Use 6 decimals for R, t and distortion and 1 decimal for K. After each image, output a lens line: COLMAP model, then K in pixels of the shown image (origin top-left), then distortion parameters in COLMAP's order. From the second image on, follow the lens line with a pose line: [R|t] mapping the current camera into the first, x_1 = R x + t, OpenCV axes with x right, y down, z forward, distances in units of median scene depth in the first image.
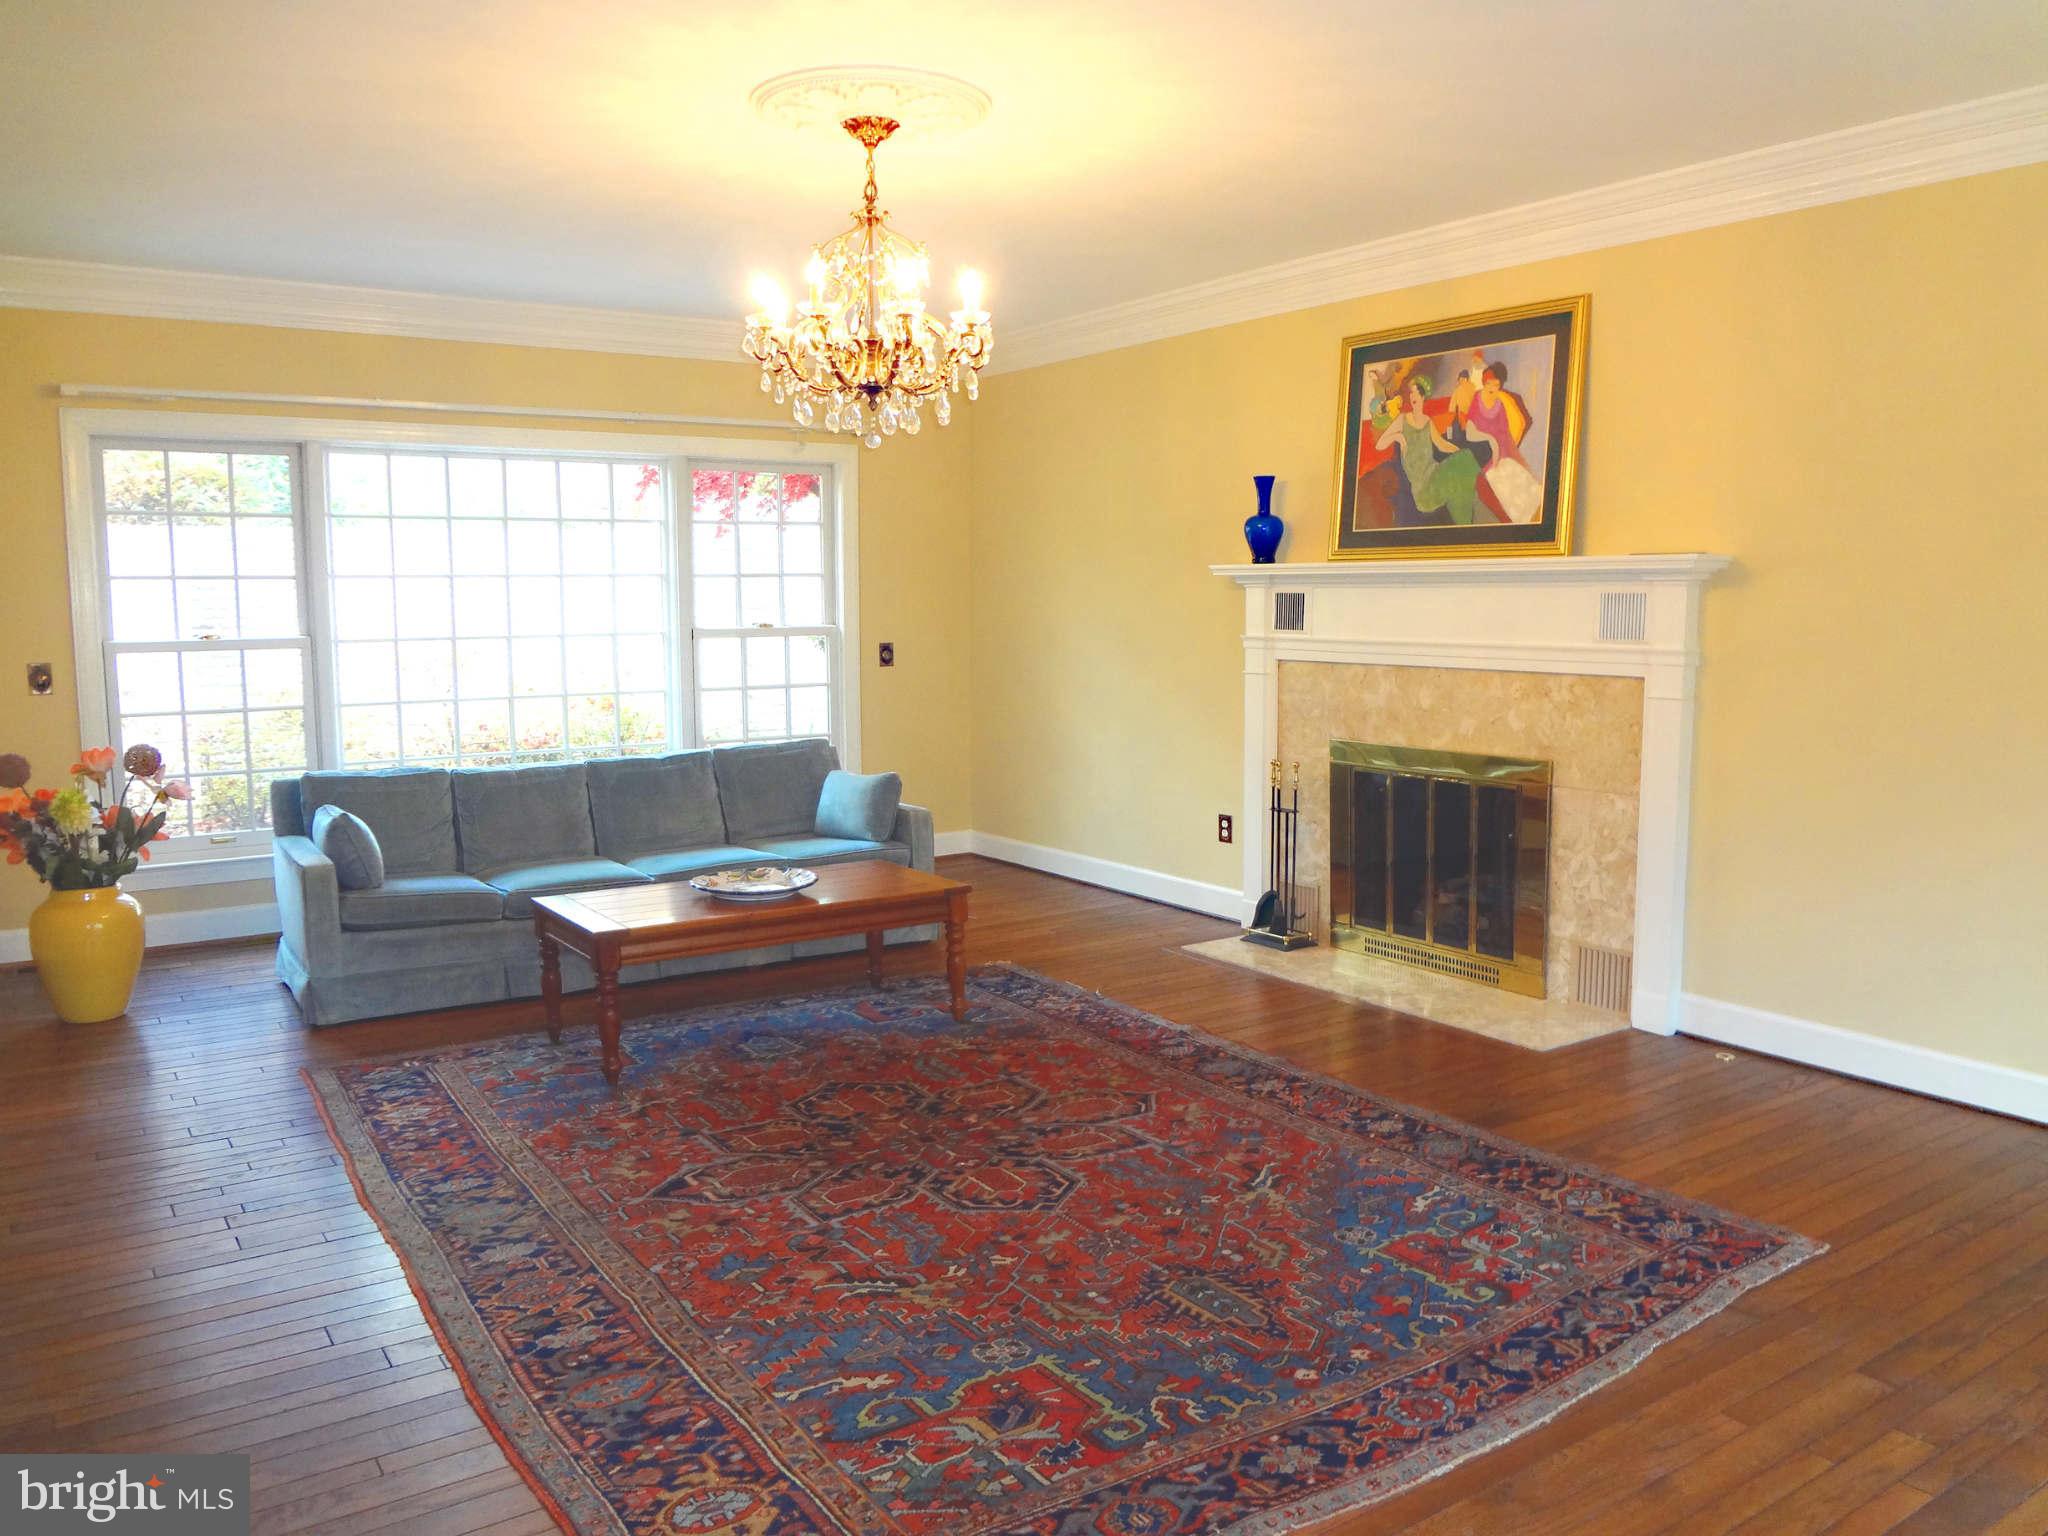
lens RADIAL K [[1514.8, 0, 1038.8], [0, 1514.8, 765.8], [0, 0, 1]] dist [-0.041065, 0.002798]
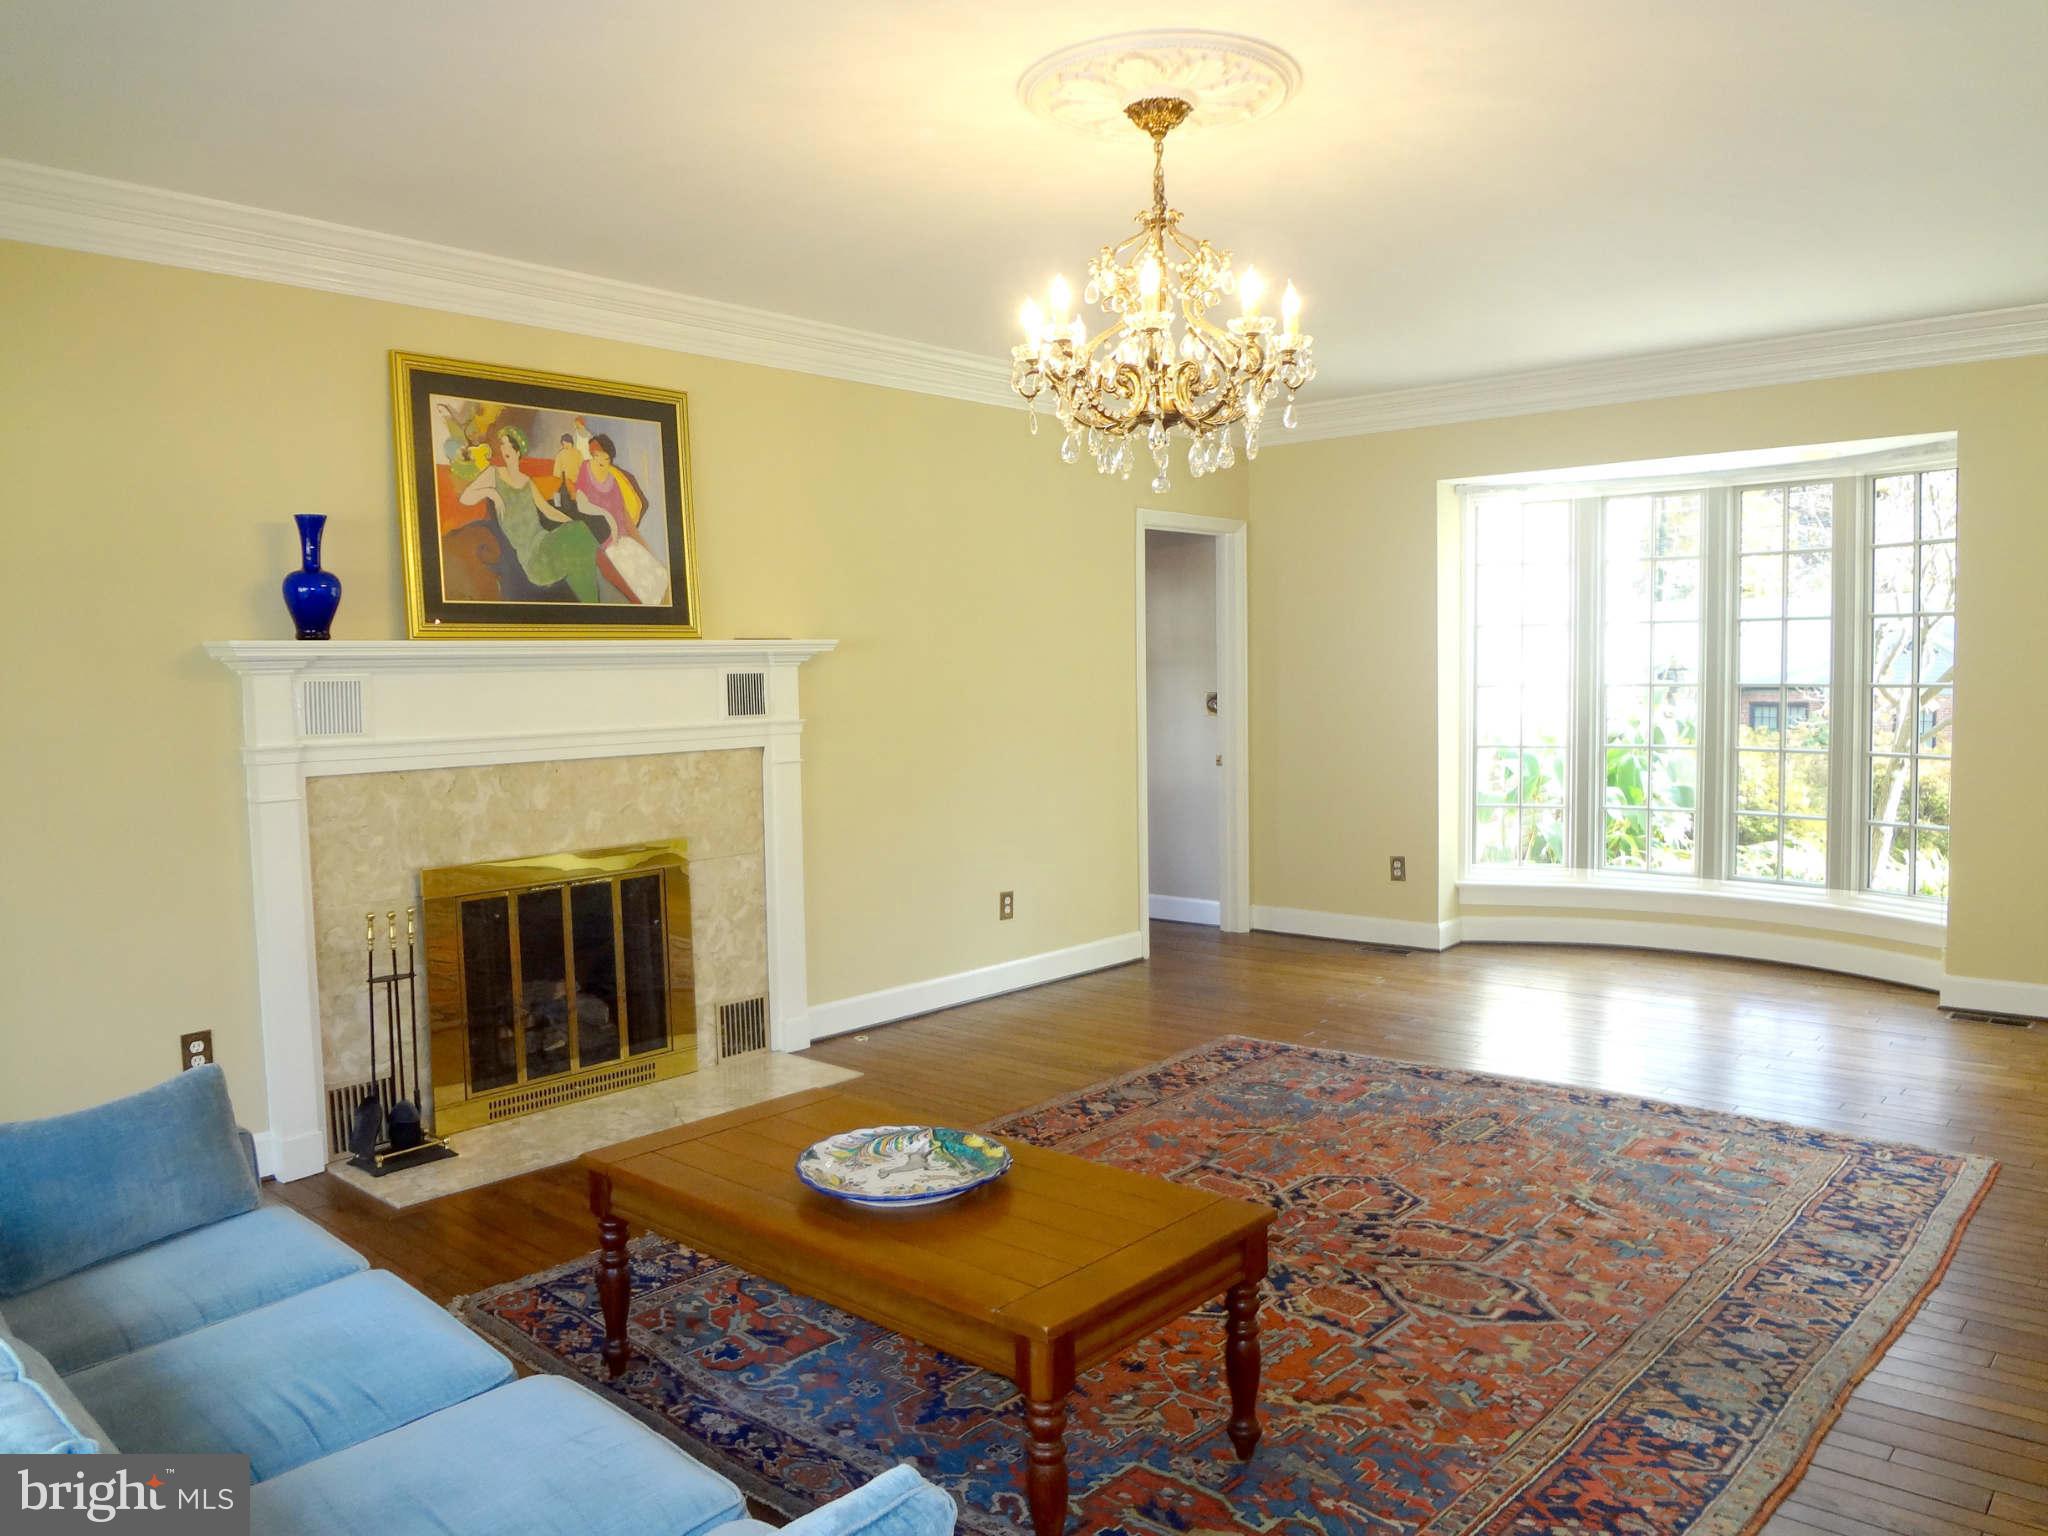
lens RADIAL K [[1514.8, 0, 1038.8], [0, 1514.8, 765.8], [0, 0, 1]] dist [-0.041065, 0.002798]
pose [[-0.239474, -0.055723, 0.969302, -0.720717], [0.129378, 0.987617, 0.088740, -0.113285], [-0.962244, 0.146657, -0.229299, 1.012885]]
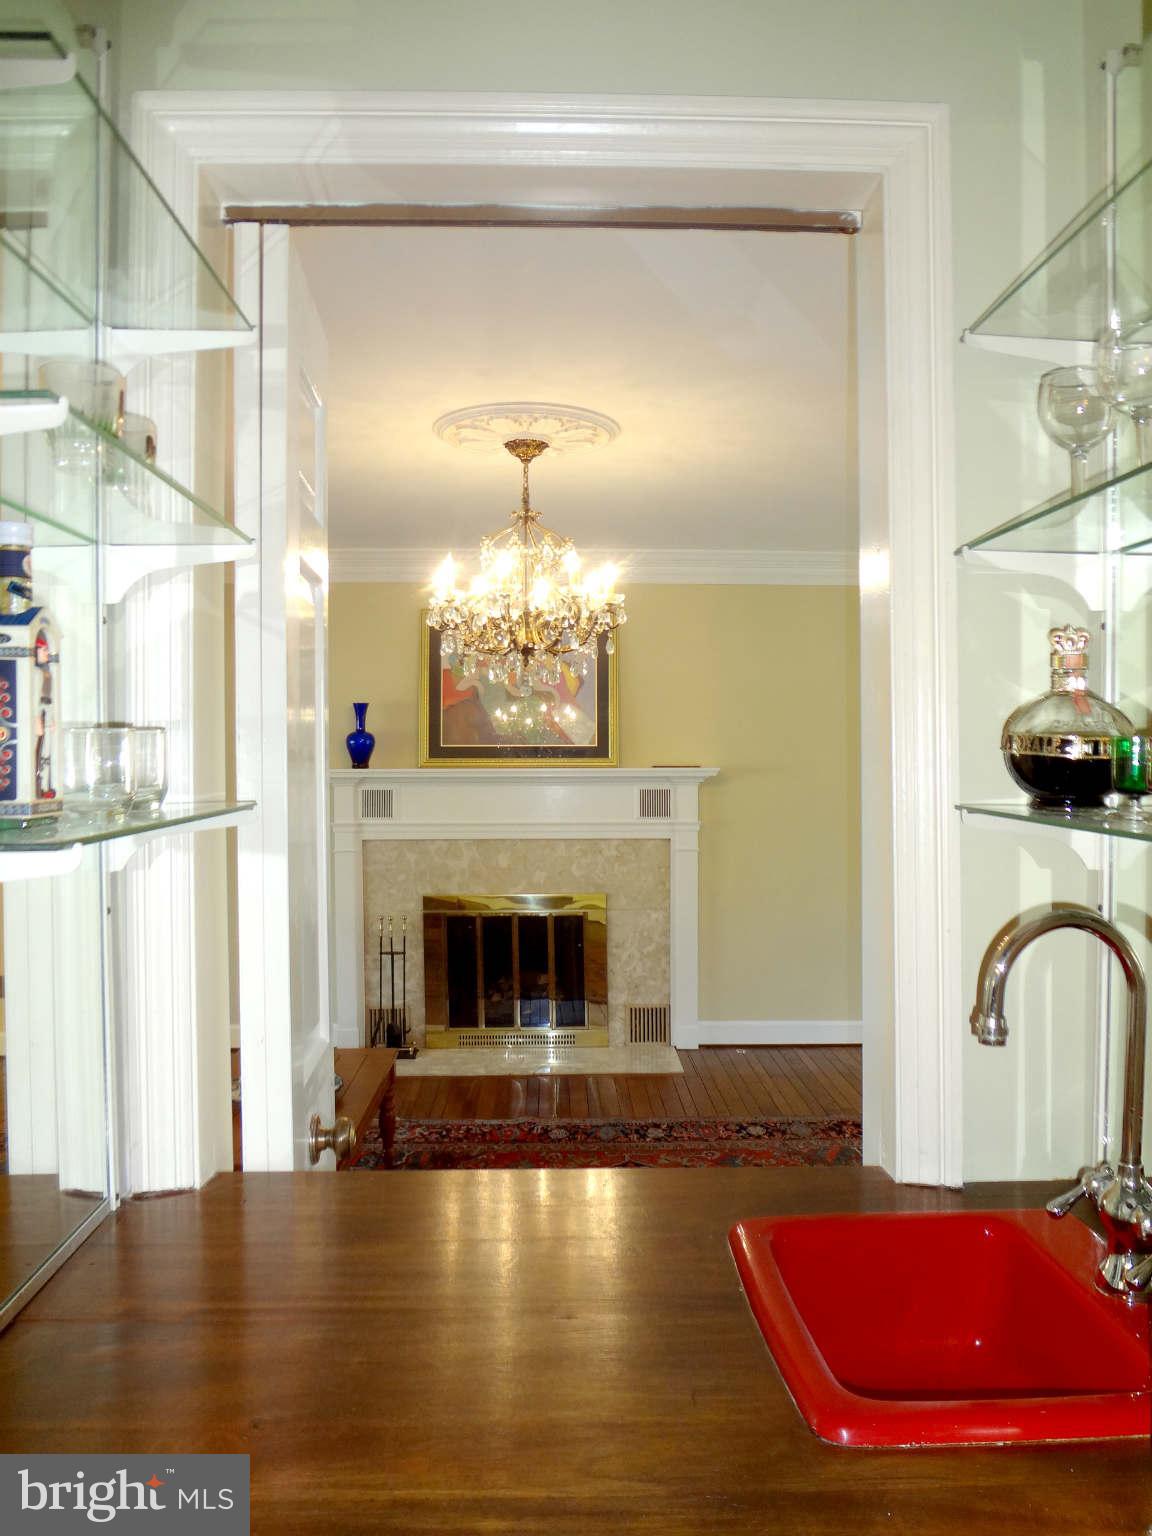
lens RADIAL K [[1136.1, 0, 567.1], [0, 1136.1, 757.0], [0, 0, 1]] dist [-0.041065, 0.002798]
pose [[0.548911, -0.001190, 0.835880, -0.695199], [0.094685, 0.993651, -0.060764, -0.079221], [-0.830500, 0.112499, 0.545539, 0.369344]]
